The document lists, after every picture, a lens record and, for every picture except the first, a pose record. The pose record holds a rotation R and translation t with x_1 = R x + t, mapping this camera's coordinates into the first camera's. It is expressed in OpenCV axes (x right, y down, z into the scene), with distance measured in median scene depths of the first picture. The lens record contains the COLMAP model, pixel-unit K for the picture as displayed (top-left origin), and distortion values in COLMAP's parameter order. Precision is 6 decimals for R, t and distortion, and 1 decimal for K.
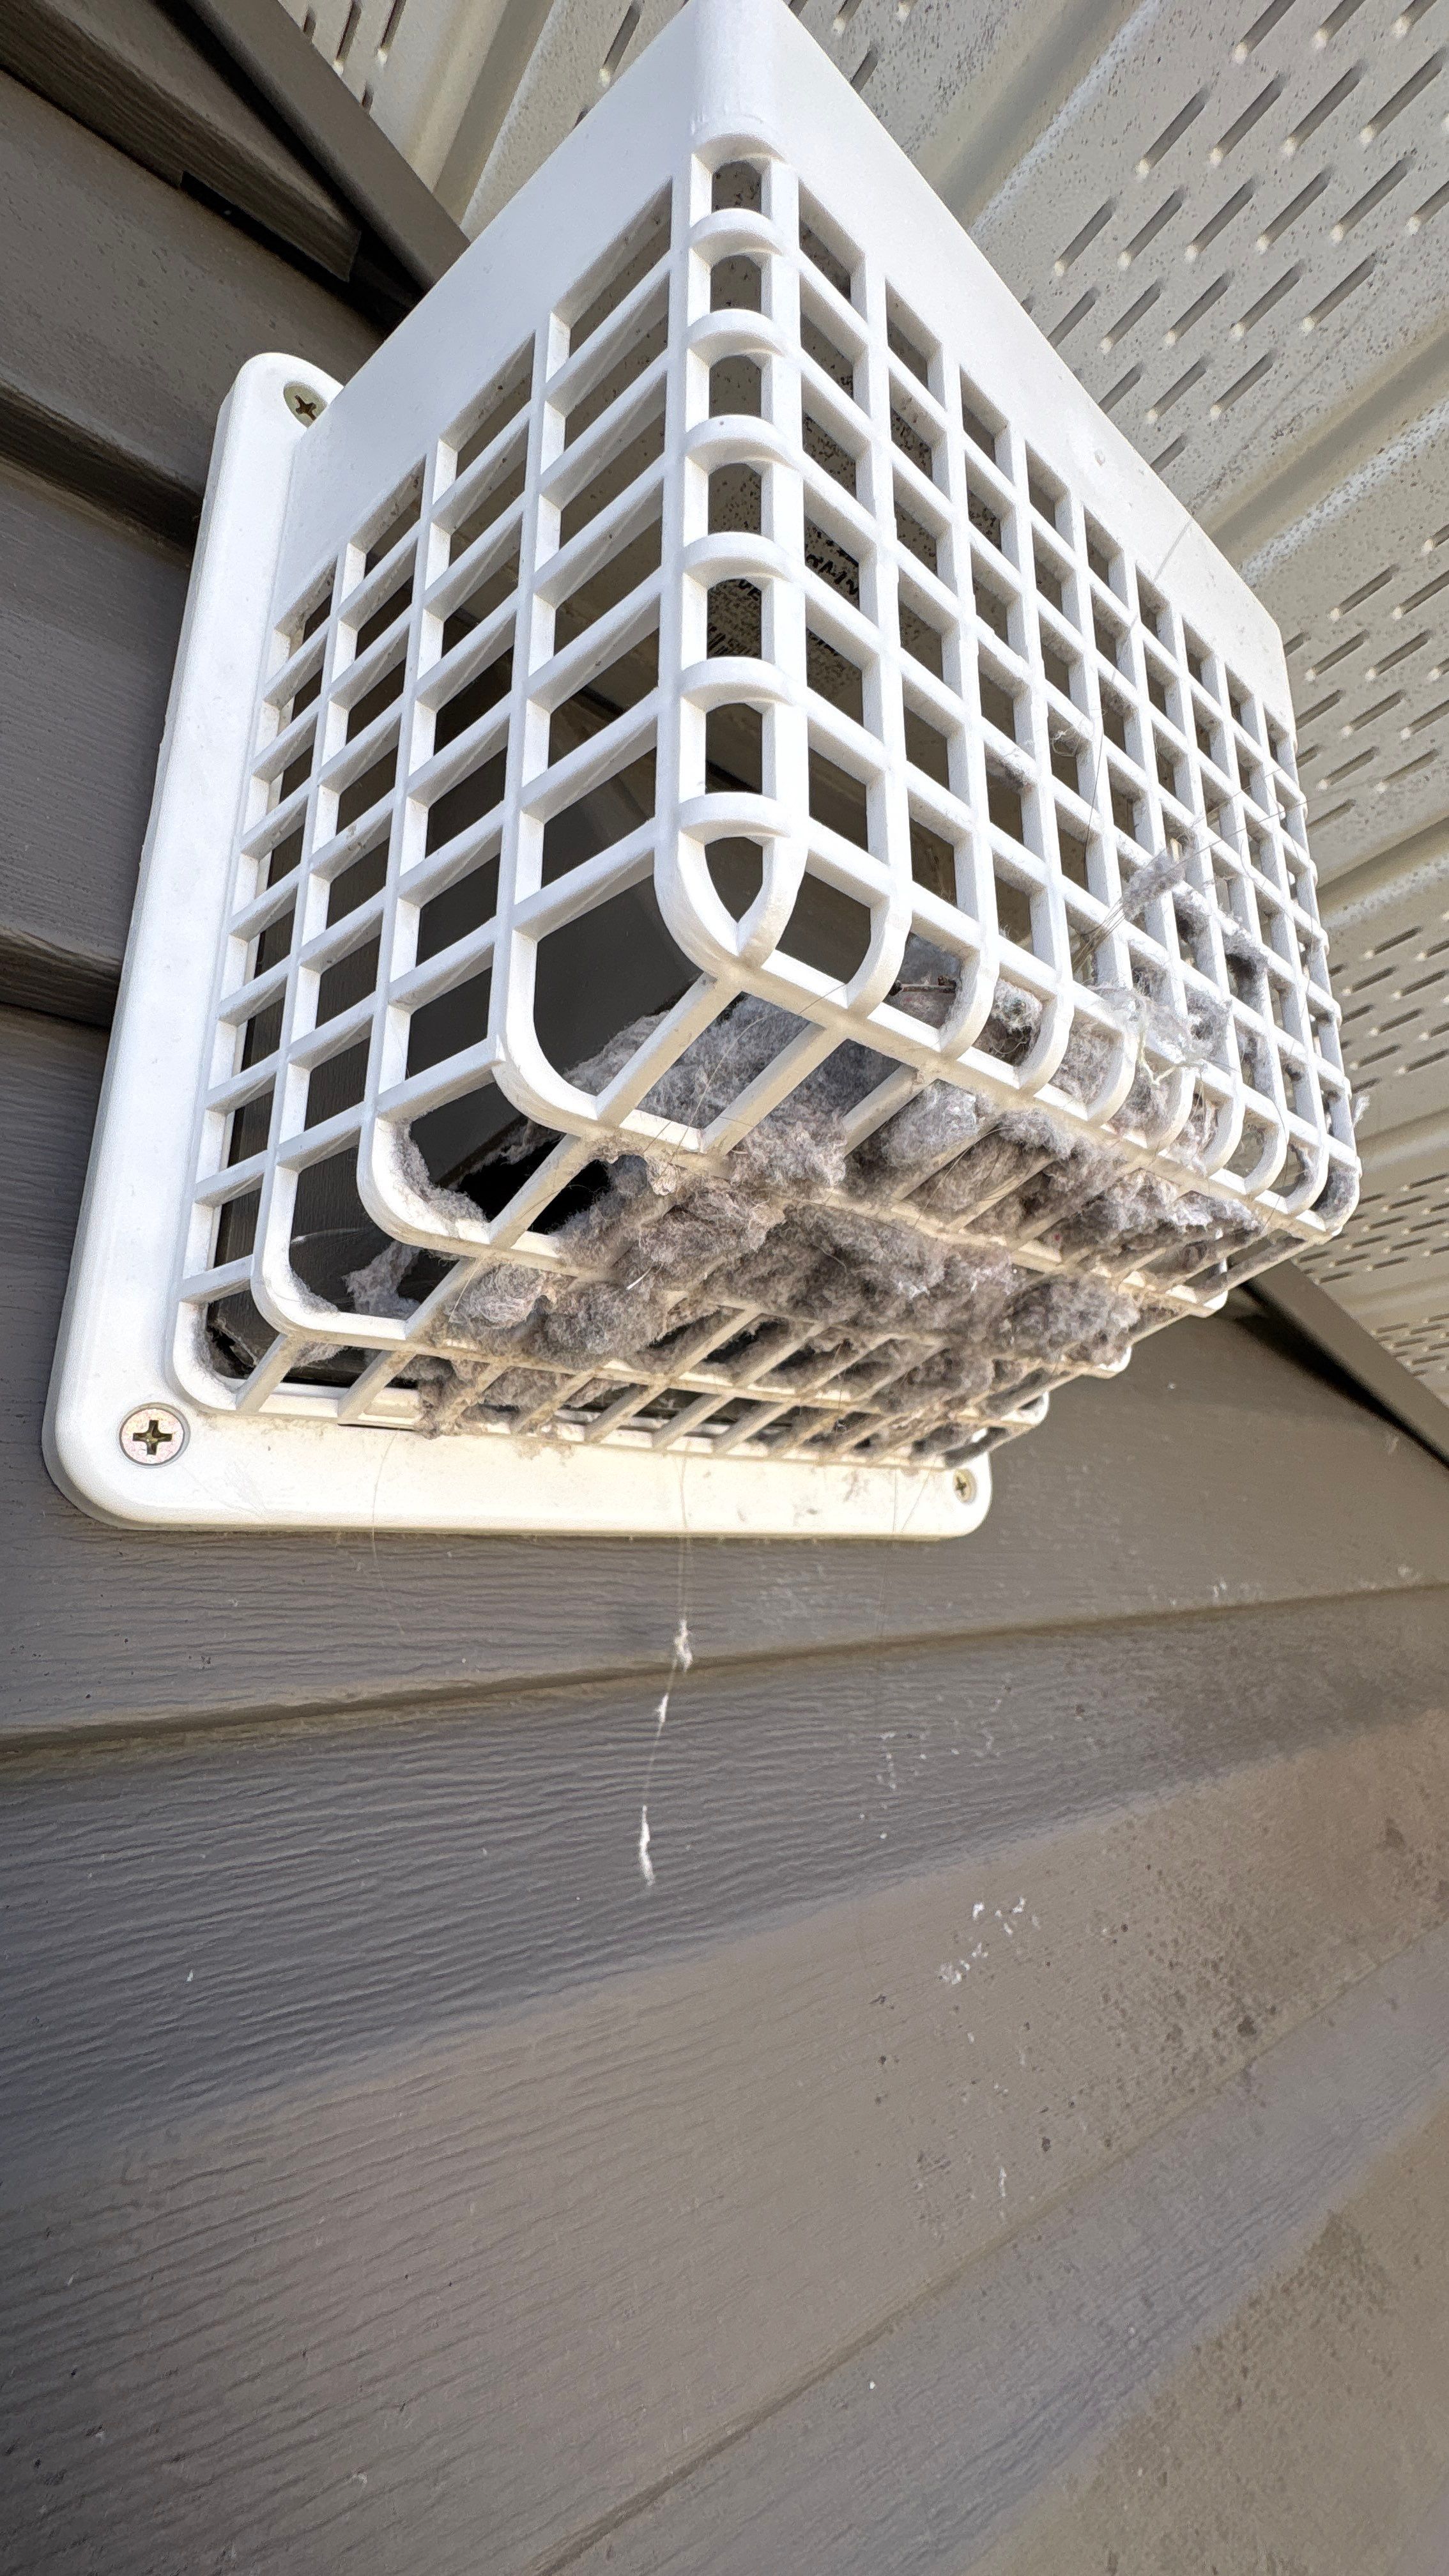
lens RADIAL K [[1036.7, 0, 724.5], [0, 1036.7, 1288.0], [0, 0, 1]] dist [0.001271, -0.000204]
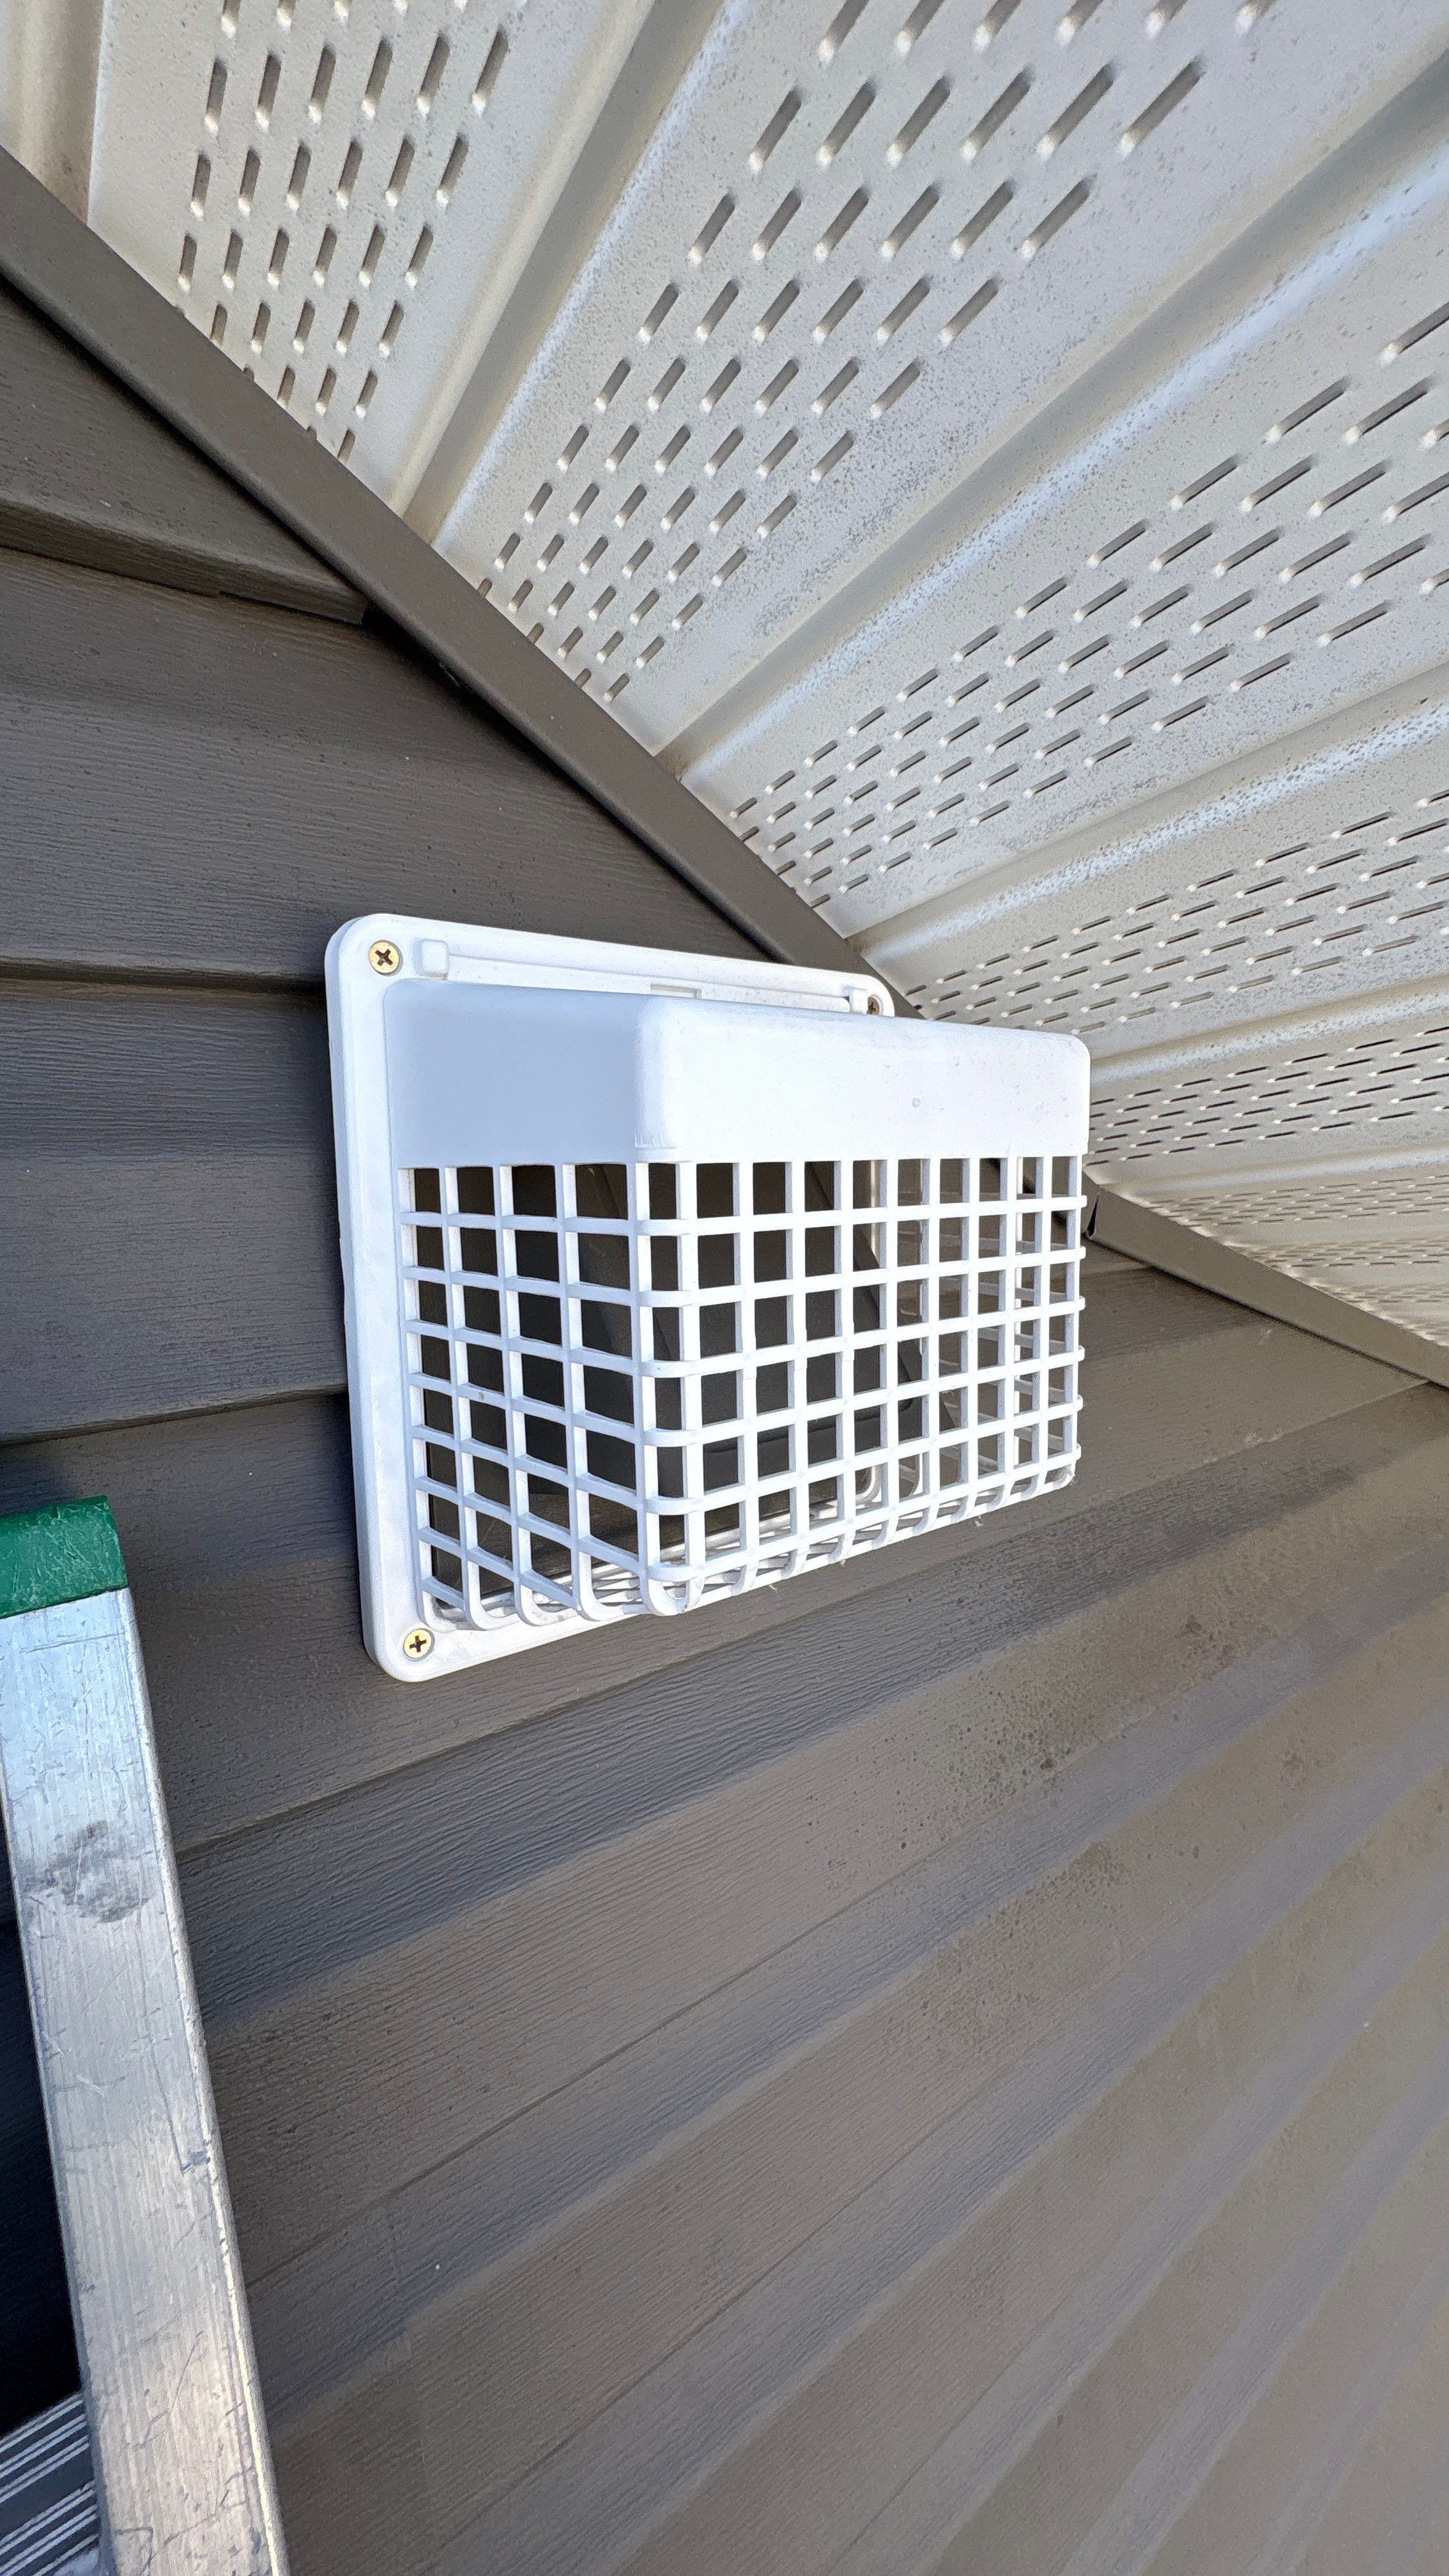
lens RADIAL K [[1015.1, 0, 724.5], [0, 1015.1, 1288.0], [0, 0, 1]] dist [-0.000872, 0.000018]
pose [[0.997827, -0.021639, -0.062239, 0.114977], [0.042223, 0.935120, 0.351806, -0.742694], [0.050589, -0.353670, 0.934001, -0.360305]]
